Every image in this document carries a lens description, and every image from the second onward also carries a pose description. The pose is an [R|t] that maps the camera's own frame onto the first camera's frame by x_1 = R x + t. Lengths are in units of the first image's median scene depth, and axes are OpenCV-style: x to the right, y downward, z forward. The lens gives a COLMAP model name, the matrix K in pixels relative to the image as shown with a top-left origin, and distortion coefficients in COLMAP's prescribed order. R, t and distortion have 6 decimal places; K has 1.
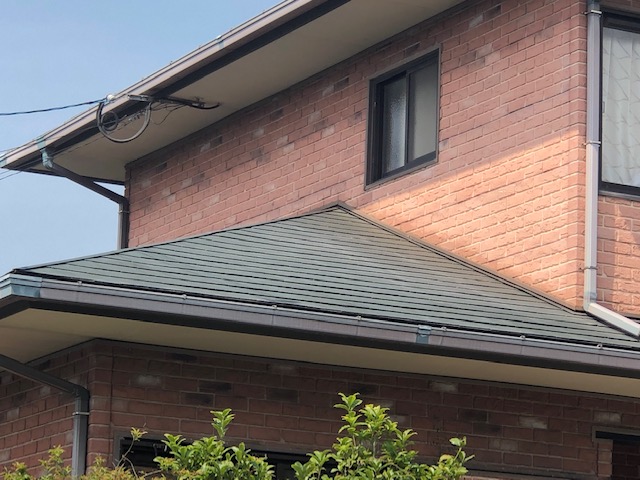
lens RADIAL K [[2641.7, 0, 320.0], [0, 2641.7, 240.0], [0, 0, 1]] dist [0.036671, 0.466271]
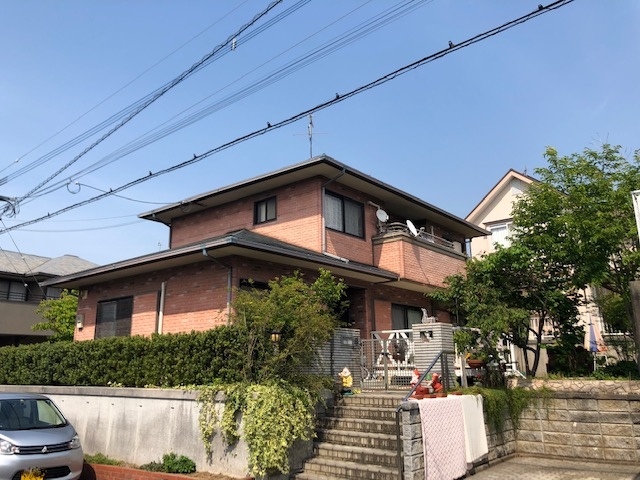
lens RADIAL K [[517.7, 0, 320.6], [0, 517.7, 236.2], [0, 0, 1]] dist [0.102698, -0.193538]
pose [[0.919535, 0.055396, 0.389085, -0.219414], [-0.043157, 0.998262, -0.040132, 0.028328], [-0.390632, 0.020111, 0.920327, 0.160622]]
